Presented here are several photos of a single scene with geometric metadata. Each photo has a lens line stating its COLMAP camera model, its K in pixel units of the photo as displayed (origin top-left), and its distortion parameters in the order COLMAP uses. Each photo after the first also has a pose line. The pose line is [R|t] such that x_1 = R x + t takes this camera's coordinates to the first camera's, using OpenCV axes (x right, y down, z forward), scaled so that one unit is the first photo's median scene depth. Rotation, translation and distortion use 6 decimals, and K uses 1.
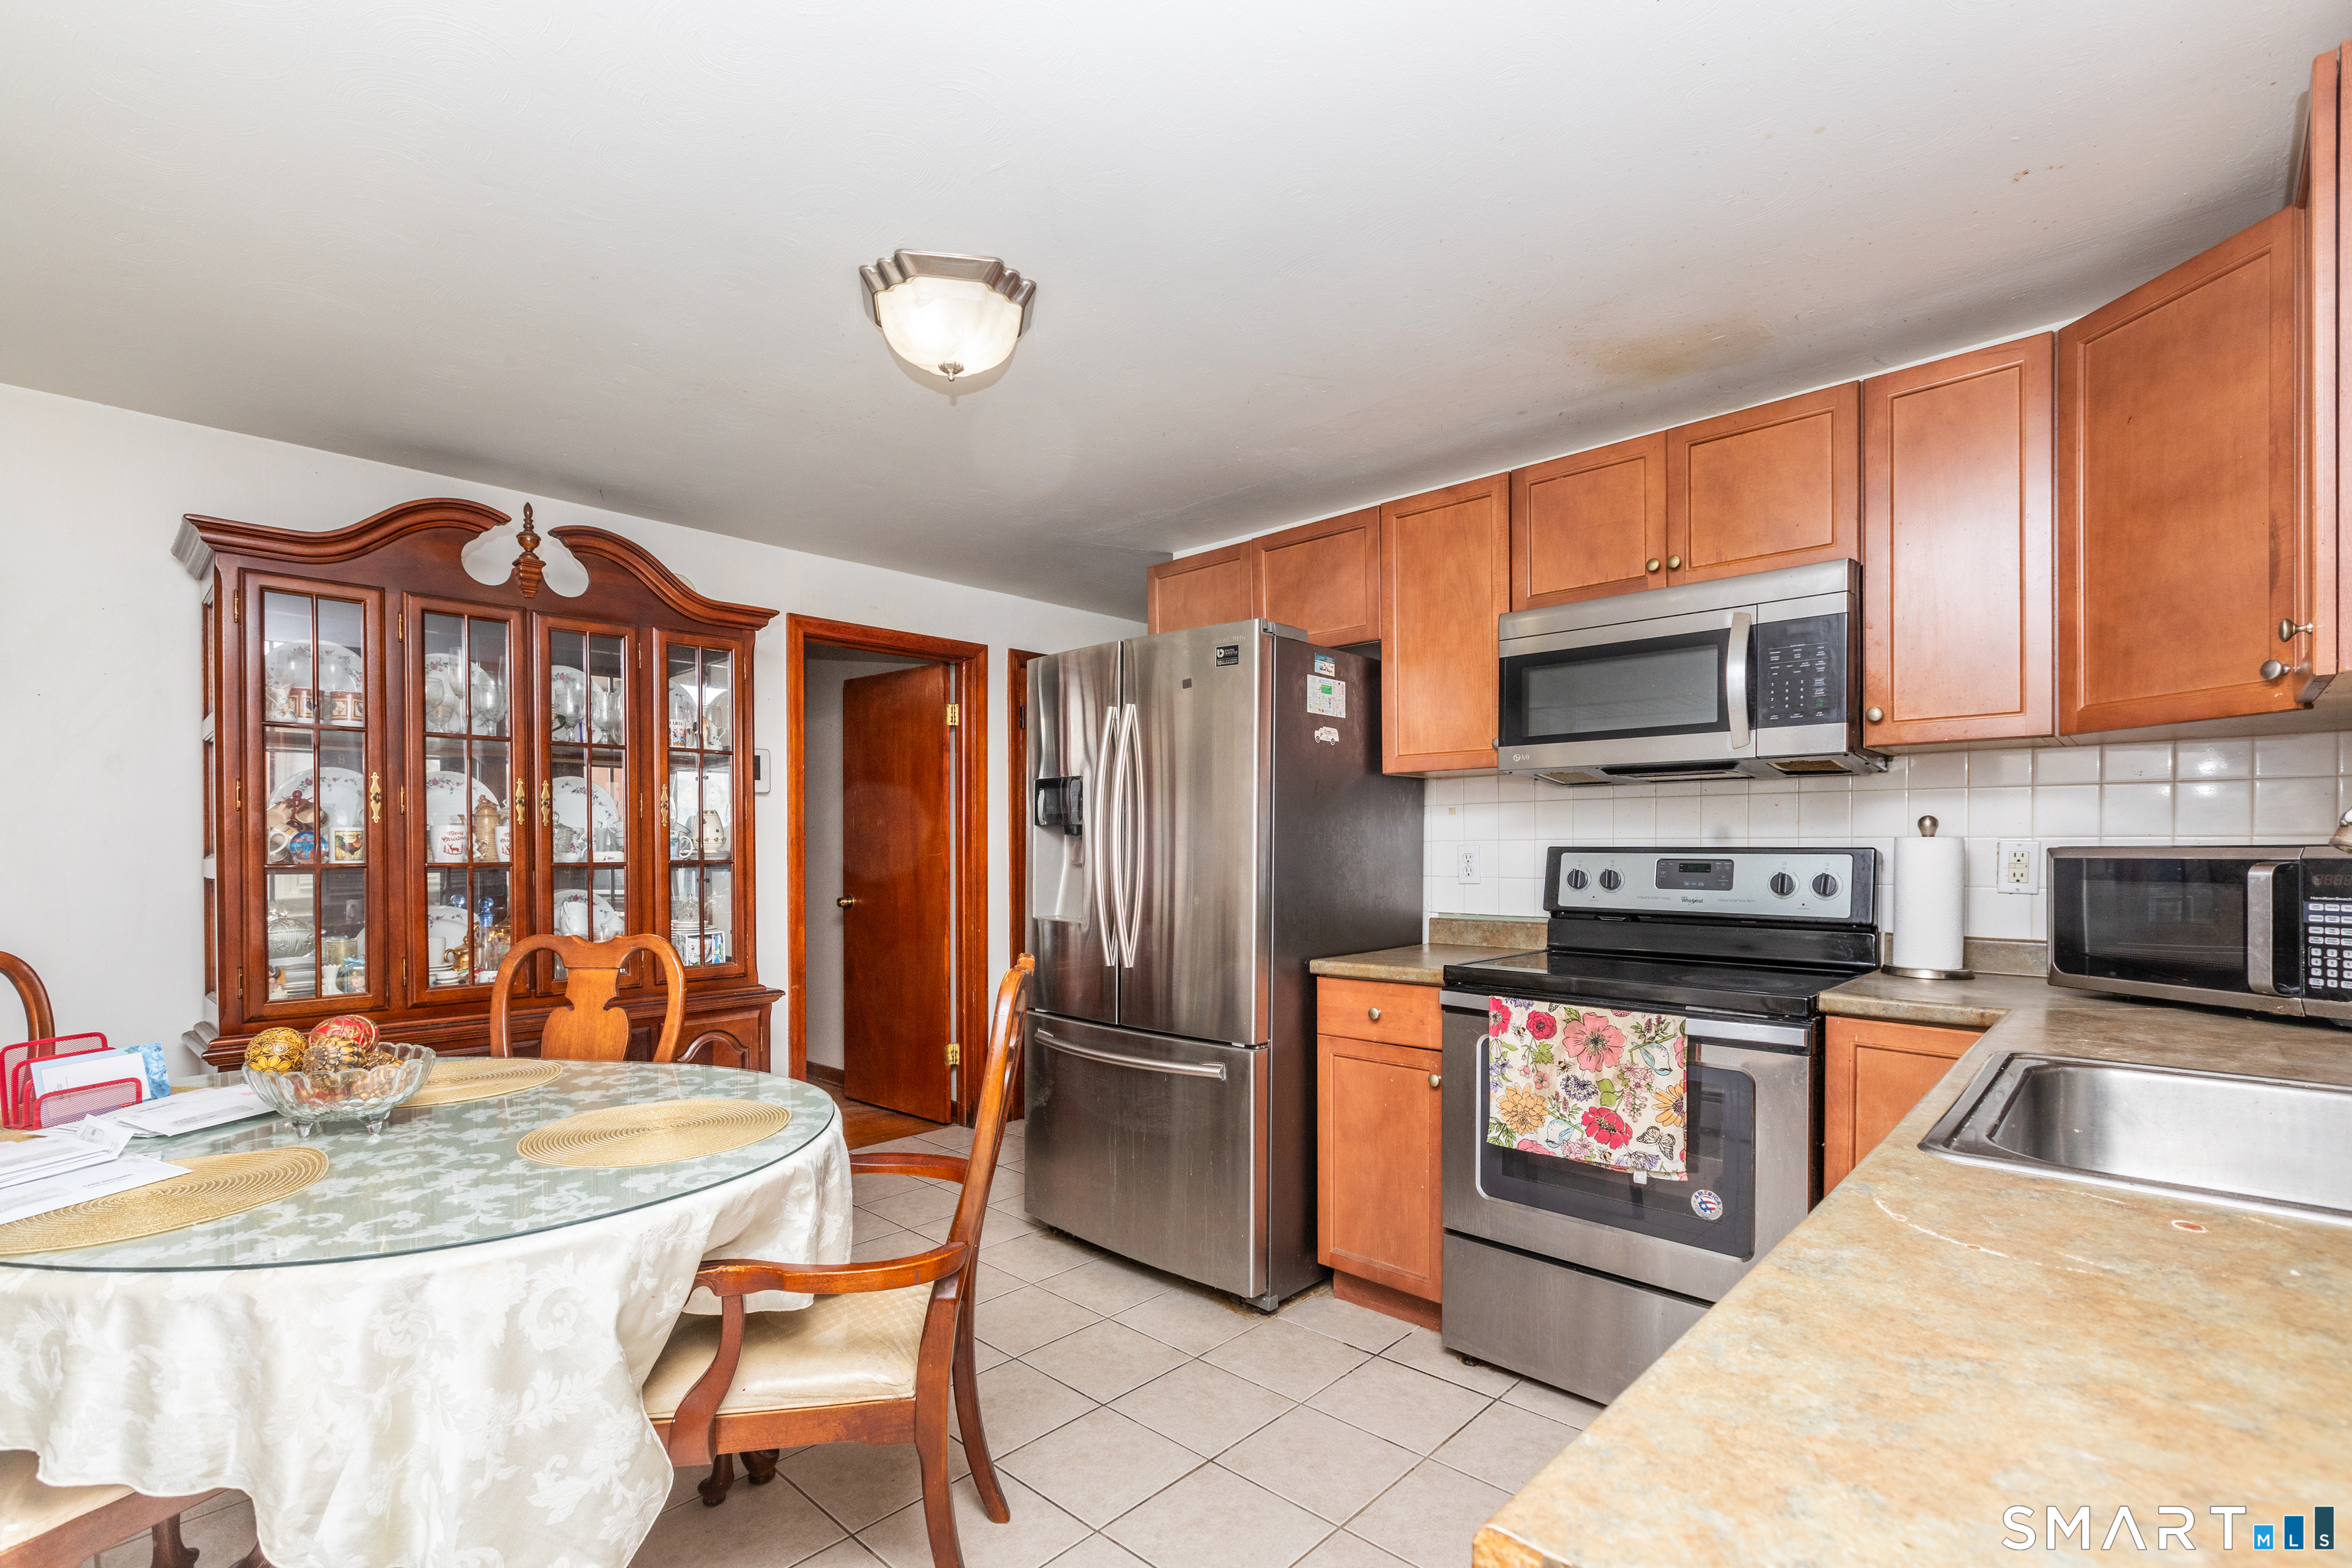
lens RADIAL K [[1060.3, 0, 1166.0], [0, 1060.3, 847.9], [0, 0, 1]] dist [0.001697, 0.001024]
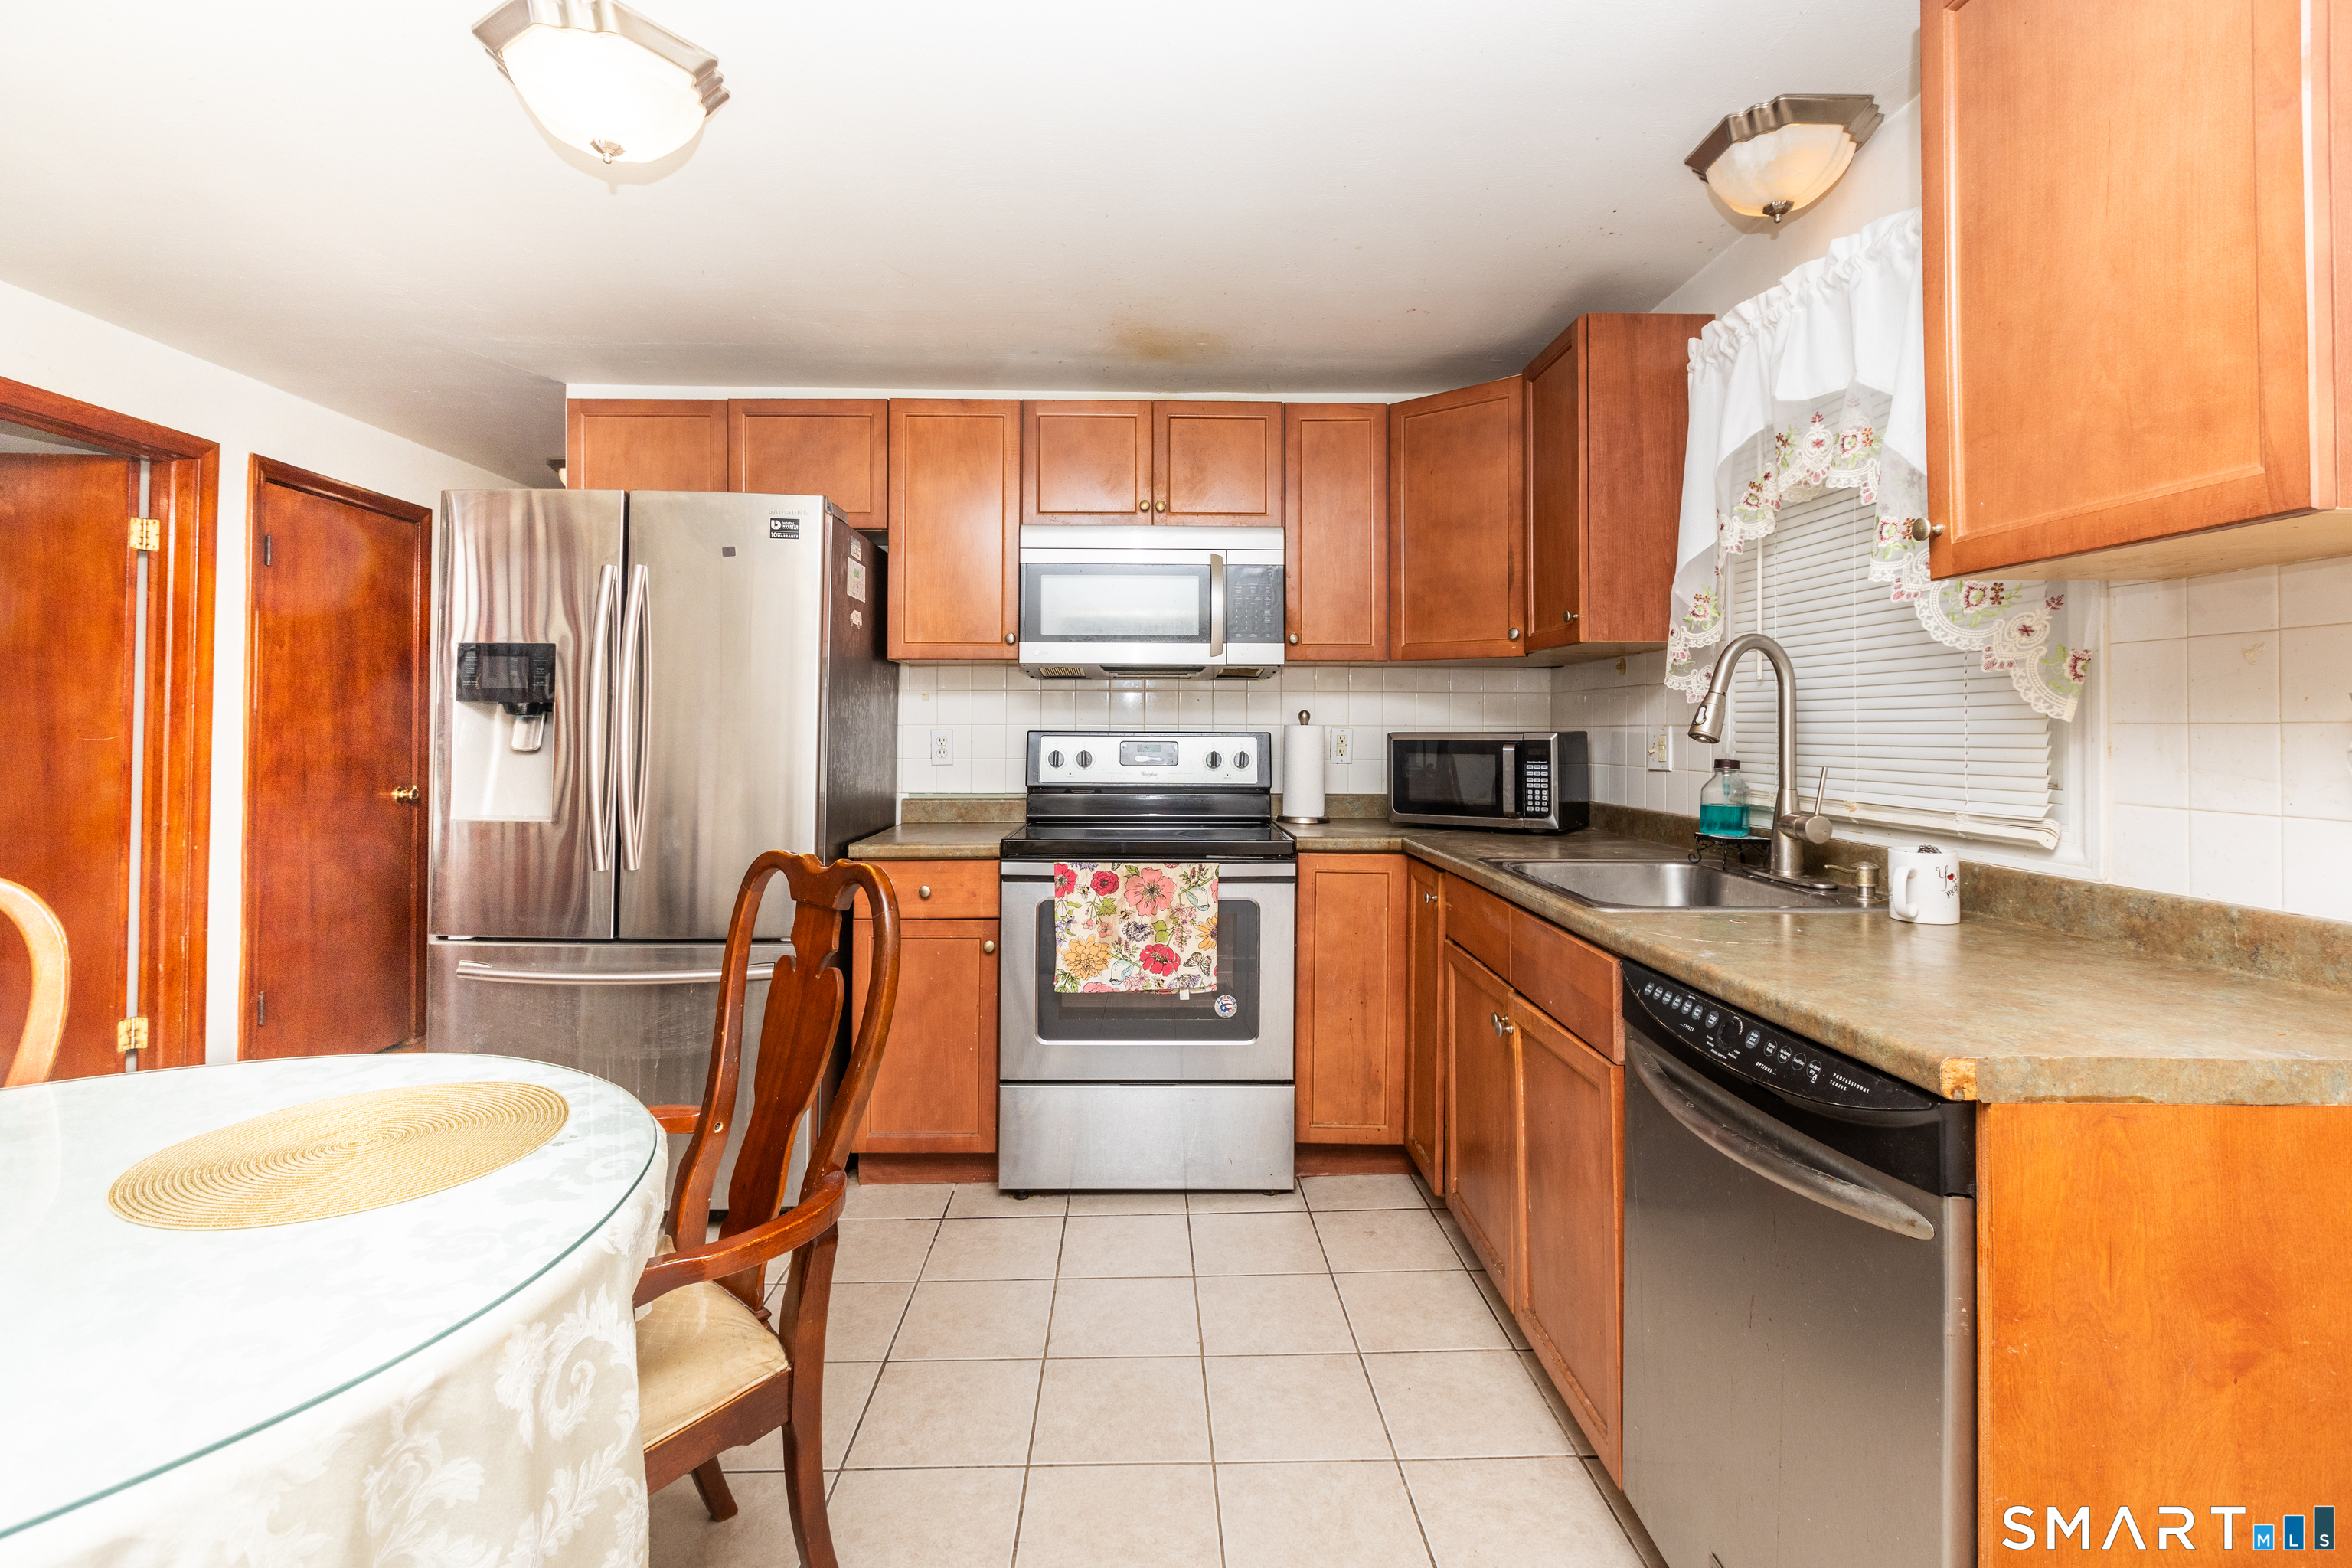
lens RADIAL K [[1060.3, 0, 1158.4], [0, 1060.3, 704.7], [0, 0, 1]] dist [0.001697, 0.001024]
pose [[0.713083, 0.019972, 0.700795, -0.431914], [-0.003642, 0.999686, -0.024785, -0.002124], [-0.701070, 0.015122, 0.712932, 0.111369]]
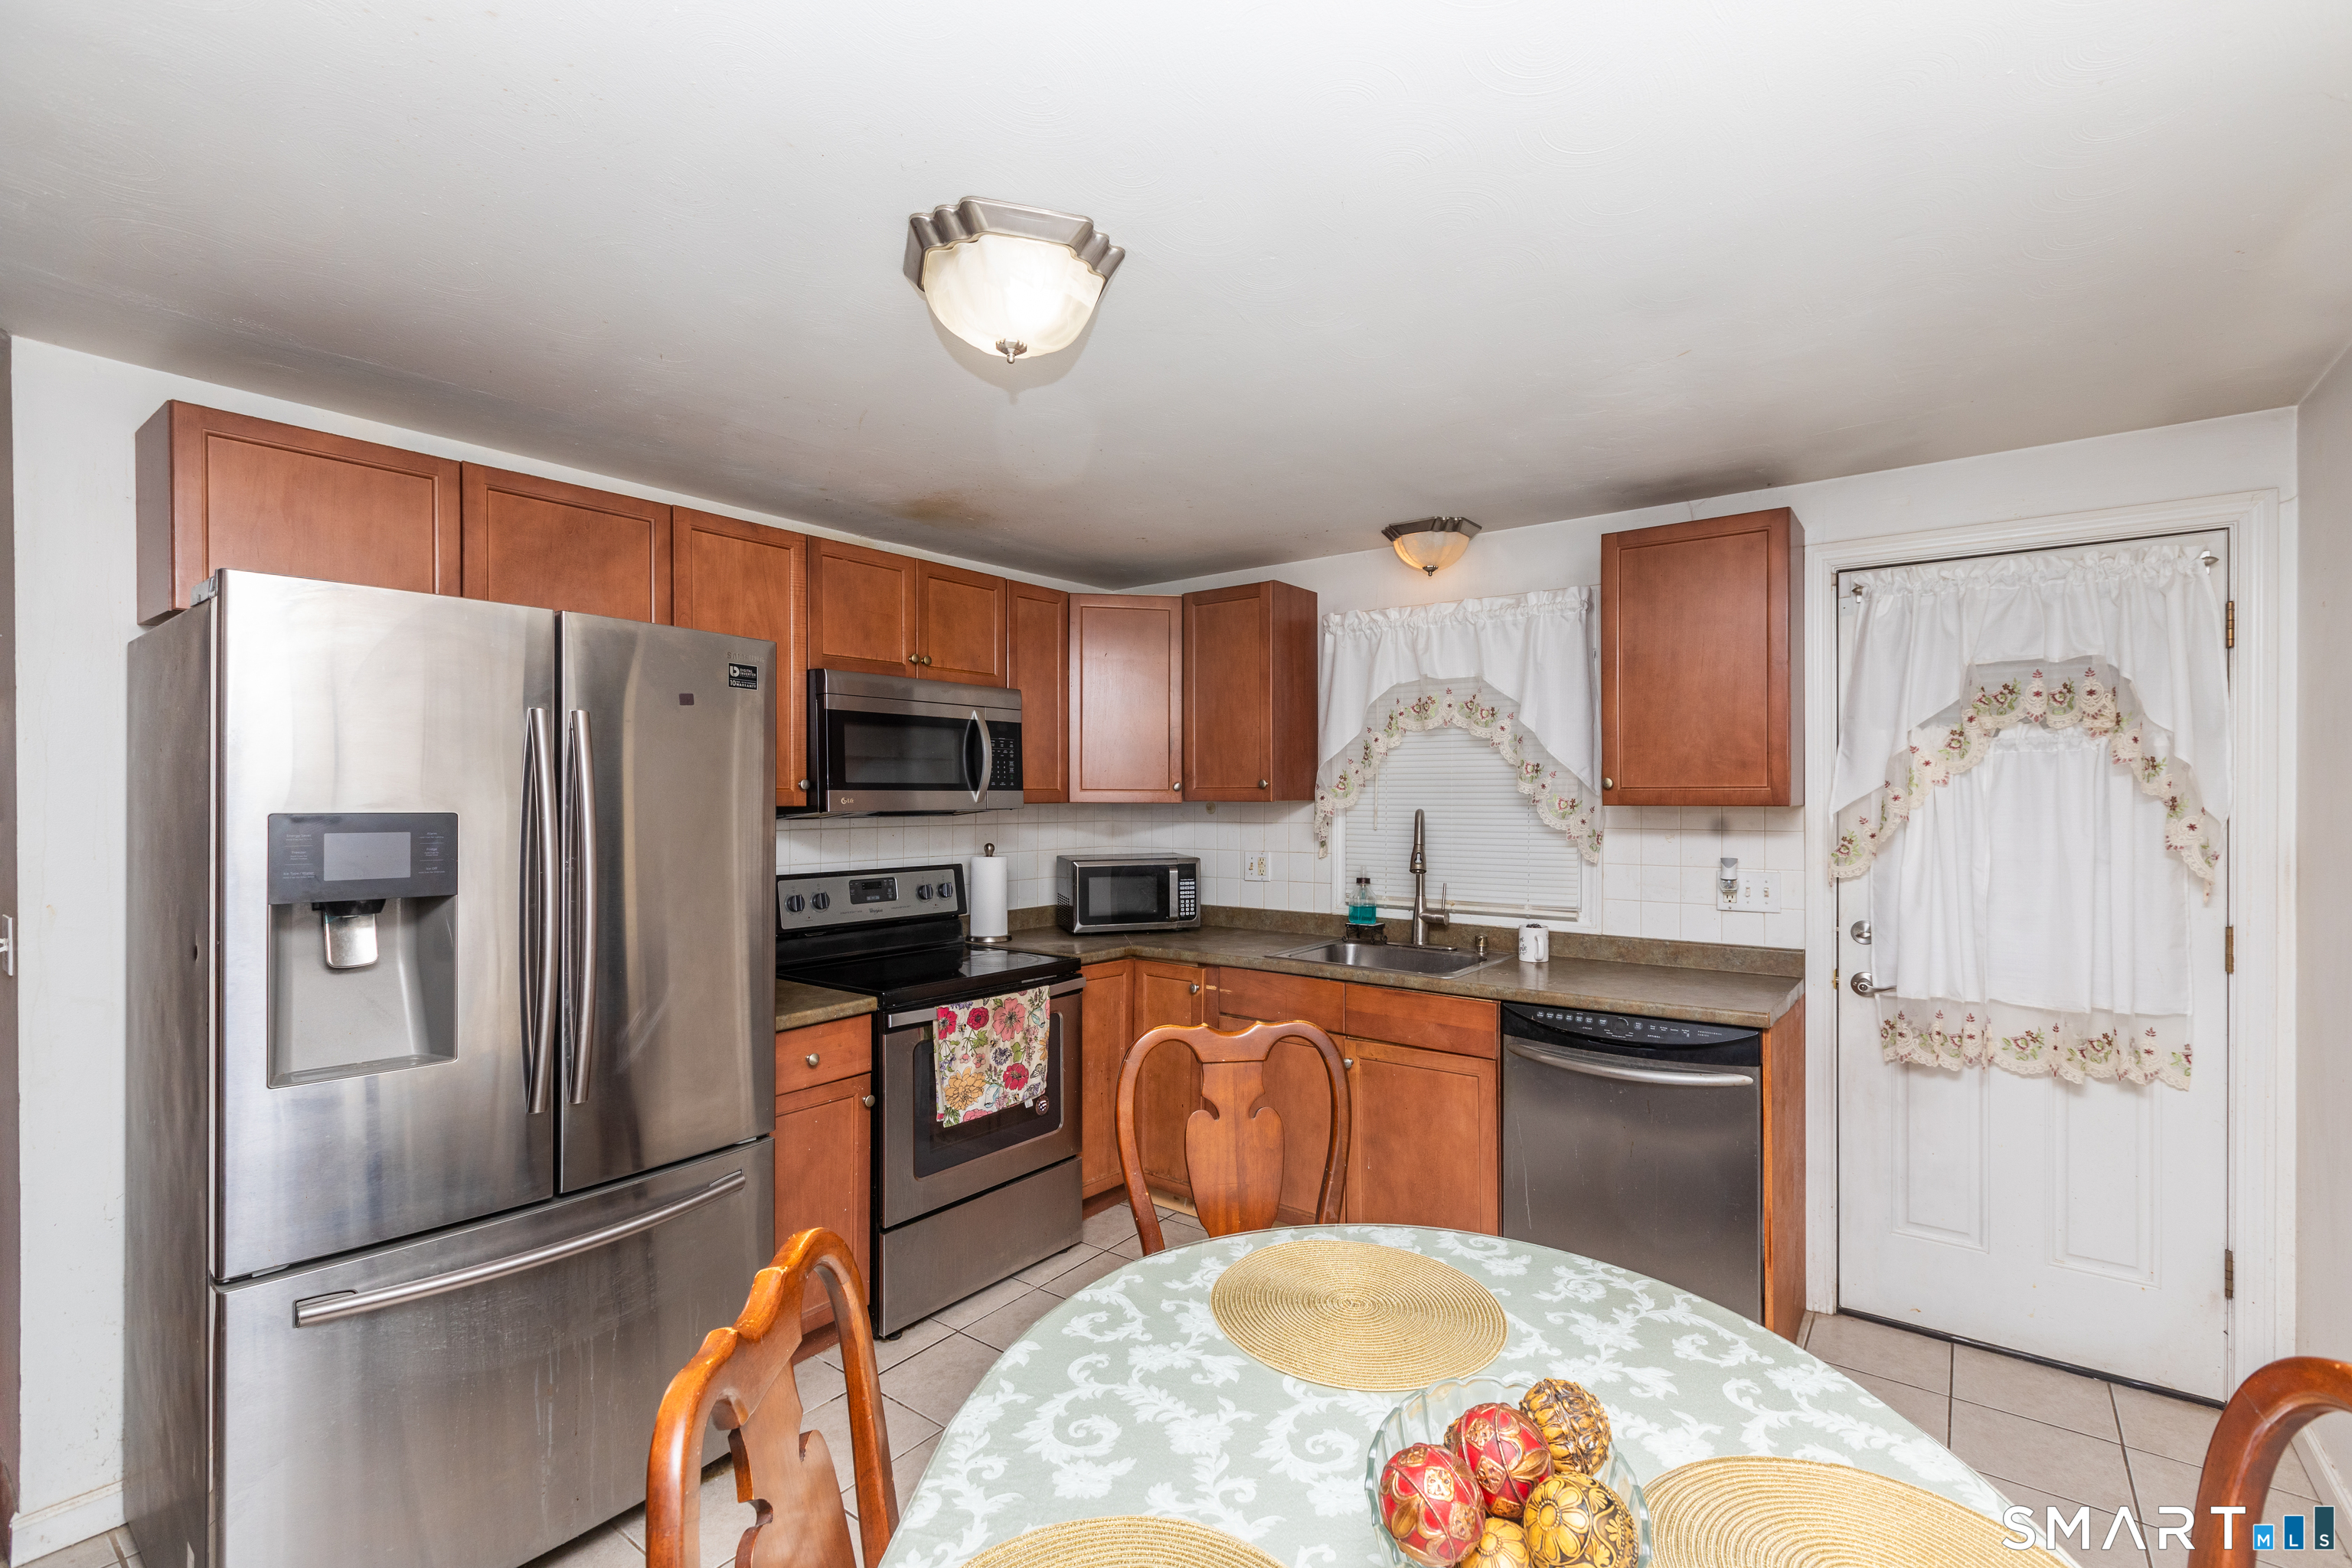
lens RADIAL K [[1060.3, 0, 1142.3], [0, 1060.3, 793.5], [0, 0, 1]] dist [0.001697, 0.001024]
pose [[-0.087911, 0.003524, 0.996122, -0.947518], [0.005326, 0.999981, -0.003068, -0.101154], [-0.996114, 0.005035, -0.087928, 0.904162]]
